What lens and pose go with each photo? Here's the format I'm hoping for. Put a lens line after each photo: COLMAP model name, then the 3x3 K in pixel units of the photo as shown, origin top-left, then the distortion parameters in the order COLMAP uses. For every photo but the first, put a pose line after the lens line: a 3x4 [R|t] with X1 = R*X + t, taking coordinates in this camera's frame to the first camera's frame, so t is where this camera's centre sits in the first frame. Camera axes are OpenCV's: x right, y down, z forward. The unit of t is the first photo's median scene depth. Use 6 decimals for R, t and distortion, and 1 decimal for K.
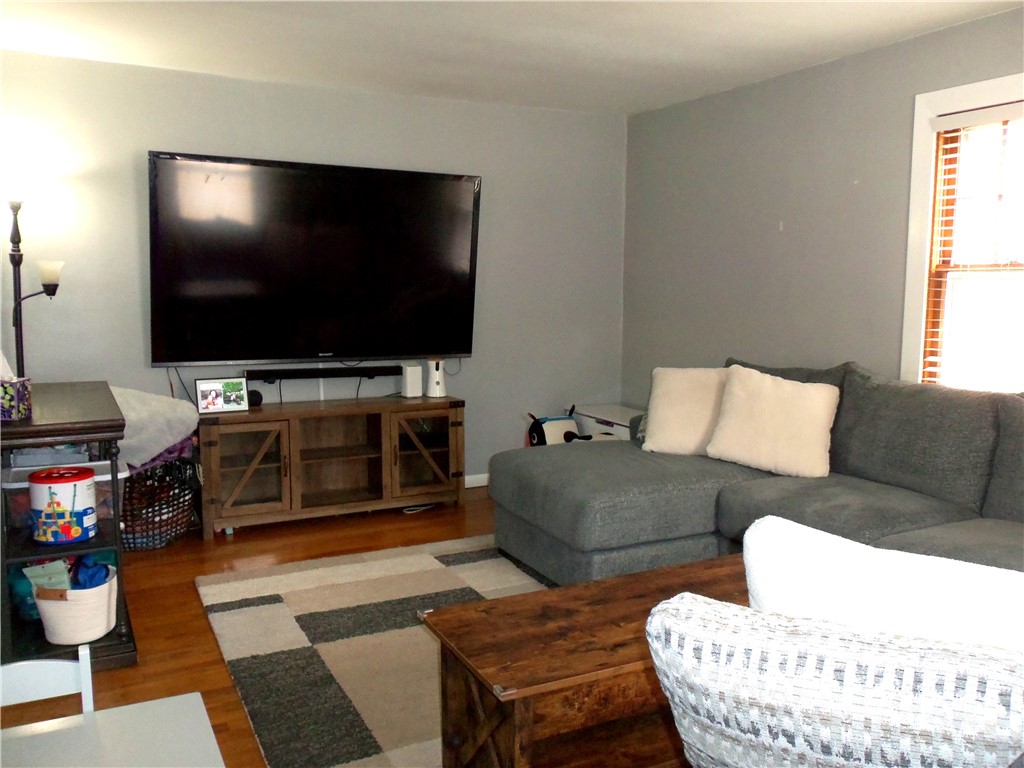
lens RADIAL K [[917.0, 0, 534.7], [0, 917.0, 385.4], [0, 0, 1]] dist [-0.001961, -0.005818]
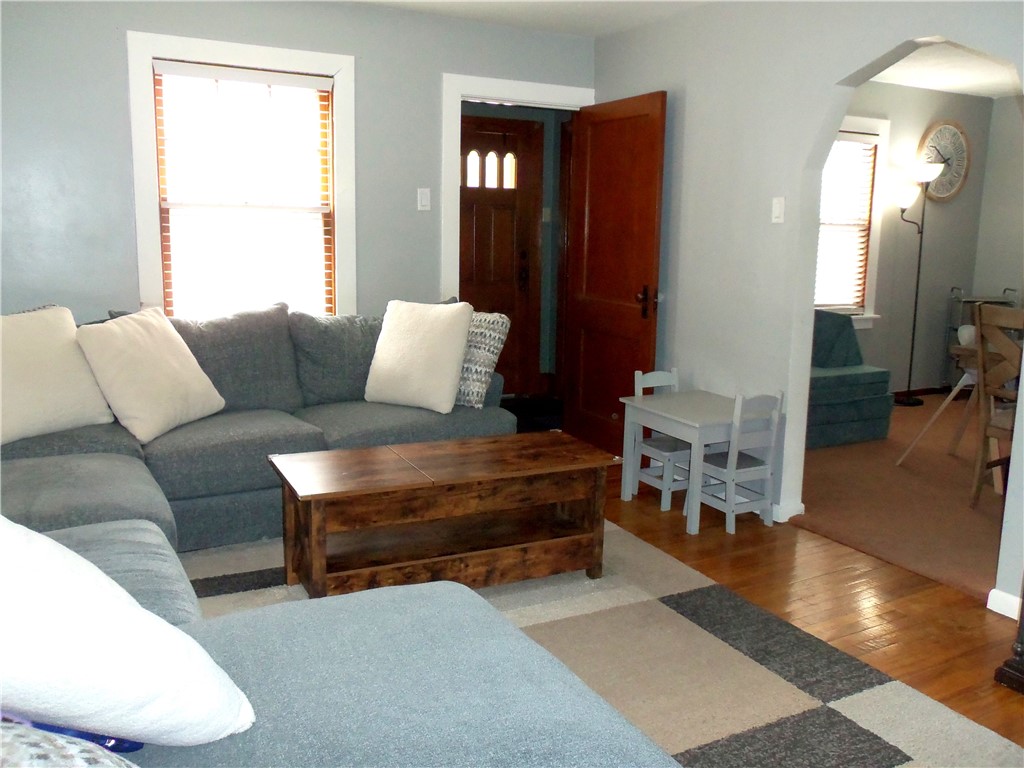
lens RADIAL K [[917.0, 0, 534.7], [0, 917.0, 385.4], [0, 0, 1]] dist [-0.001961, -0.005818]
pose [[-0.999690, -0.024693, -0.003269, 0.018289], [-0.024576, 0.956425, 0.290943, -0.247987], [-0.004057, 0.290933, -0.956735, 2.083420]]
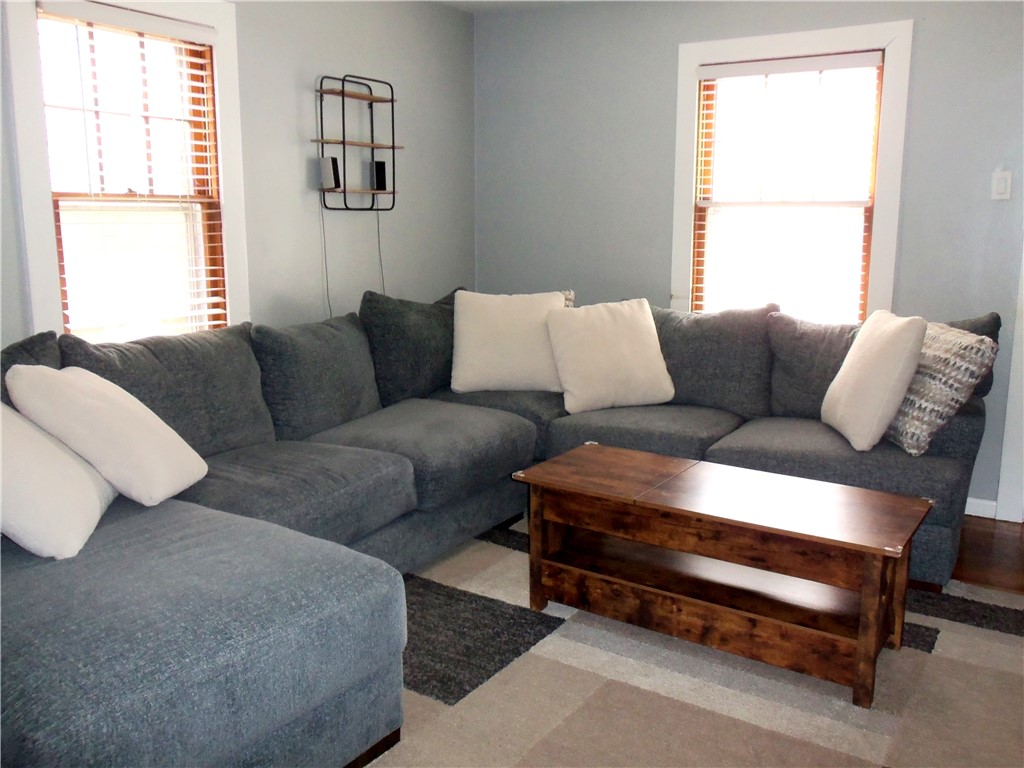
lens RADIAL K [[917.0, 0, 534.7], [0, 917.0, 385.4], [0, 0, 1]] dist [-0.001961, -0.005818]
pose [[-0.451813, -0.163290, 0.877041, -0.474828], [0.105533, 0.966420, 0.234297, -0.198627], [-0.885848, 0.198415, -0.419409, 1.704358]]
